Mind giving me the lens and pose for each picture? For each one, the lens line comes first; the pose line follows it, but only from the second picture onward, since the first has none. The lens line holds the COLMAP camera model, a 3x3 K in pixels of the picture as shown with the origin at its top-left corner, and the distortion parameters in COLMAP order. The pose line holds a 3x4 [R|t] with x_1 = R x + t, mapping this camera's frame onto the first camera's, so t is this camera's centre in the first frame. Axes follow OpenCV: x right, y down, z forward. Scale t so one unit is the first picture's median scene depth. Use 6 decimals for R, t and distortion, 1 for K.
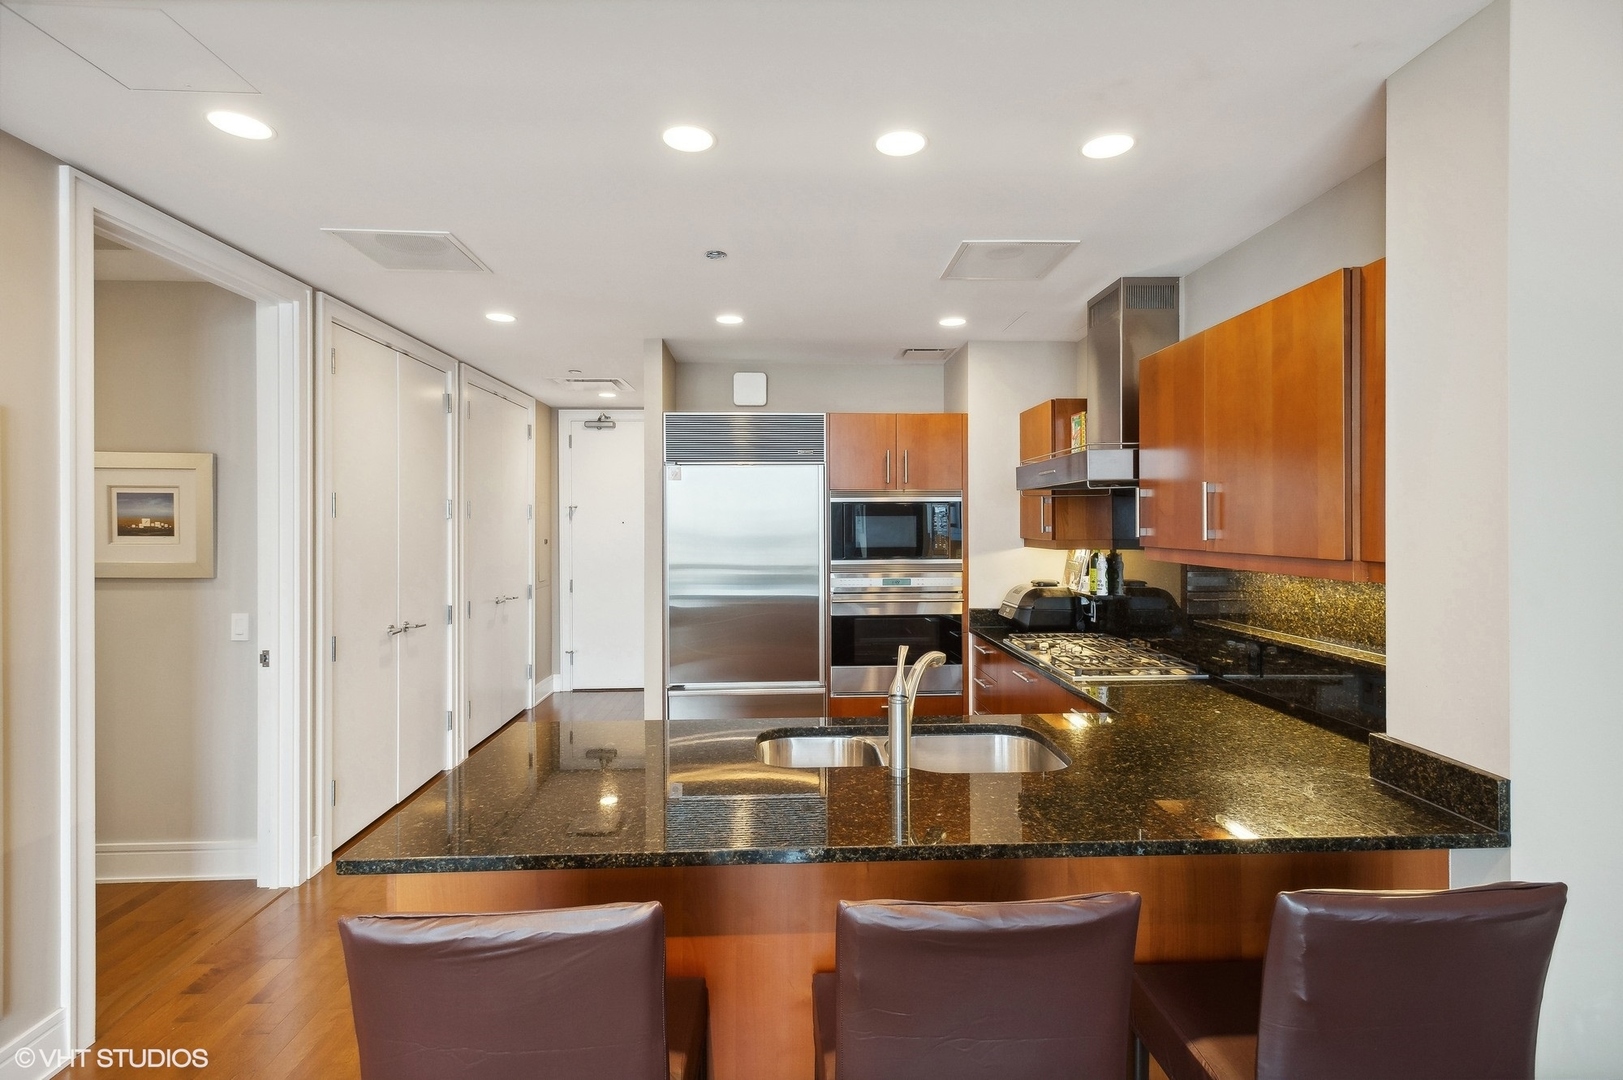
lens RADIAL K [[757.3, 0, 809.2], [0, 757.3, 525.1], [0, 0, 1]] dist [0.008396, -0.001160]
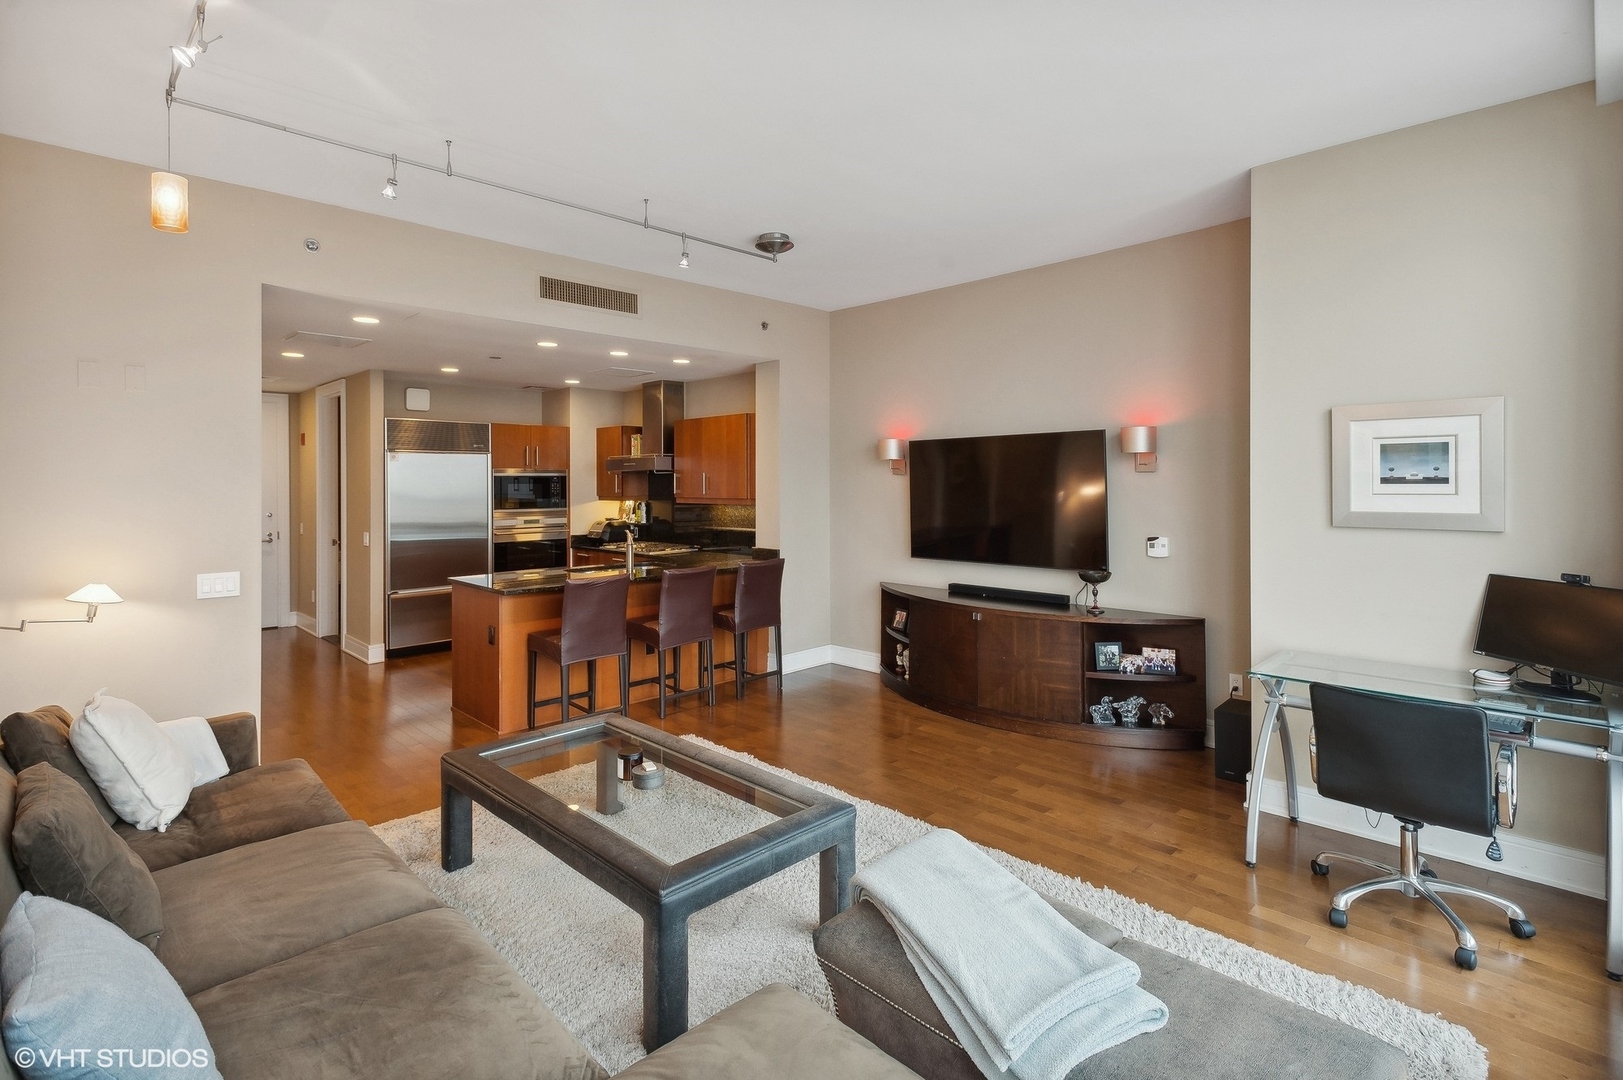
lens RADIAL K [[780.4, 0, 814.9], [0, 780.4, 471.7], [0, 0, 1]] dist [0.009421, -0.000162]
pose [[0.741559, 0.008287, 0.670836, -0.621938], [0.005699, 0.999810, -0.018650, -0.003078], [-0.670863, 0.017653, 0.741371, -0.792085]]
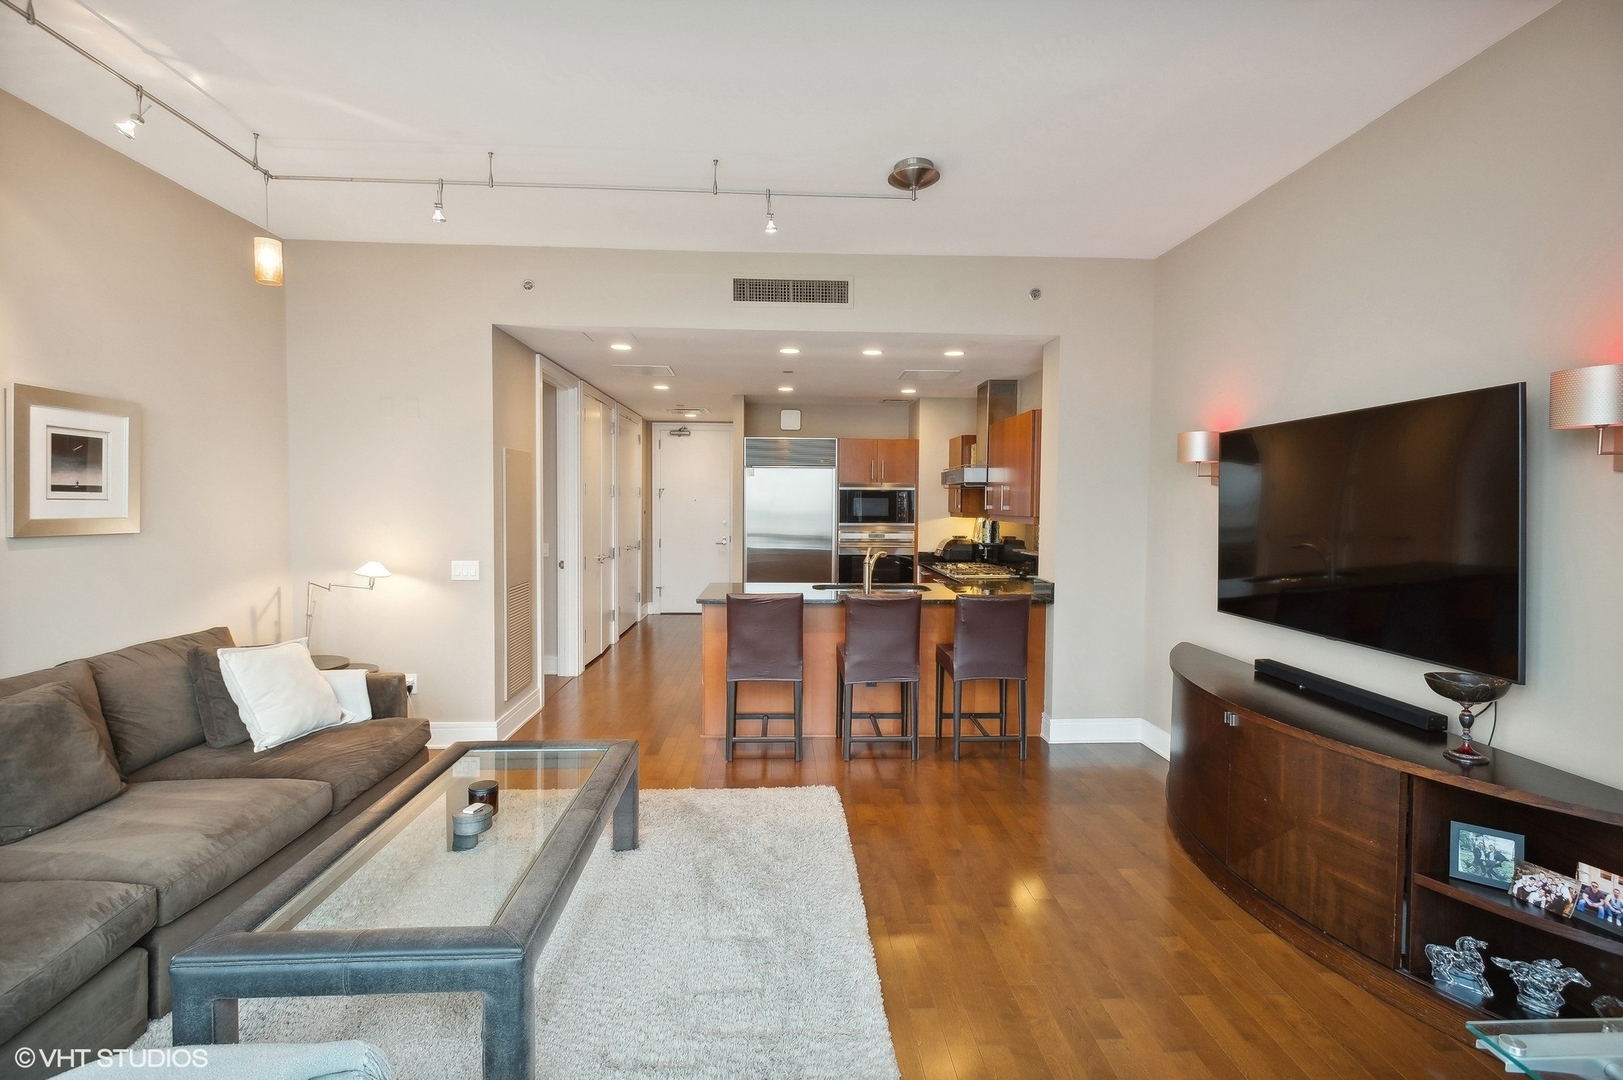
lens RADIAL K [[757.3, 0, 809.2], [0, 757.3, 525.1], [0, 0, 1]] dist [0.008396, -0.001160]
pose [[0.999937, 0.011243, -0.000661, -0.039912], [-0.011222, 0.999589, 0.026370, 0.005902], [0.000957, -0.026361, 0.999652, -0.758764]]
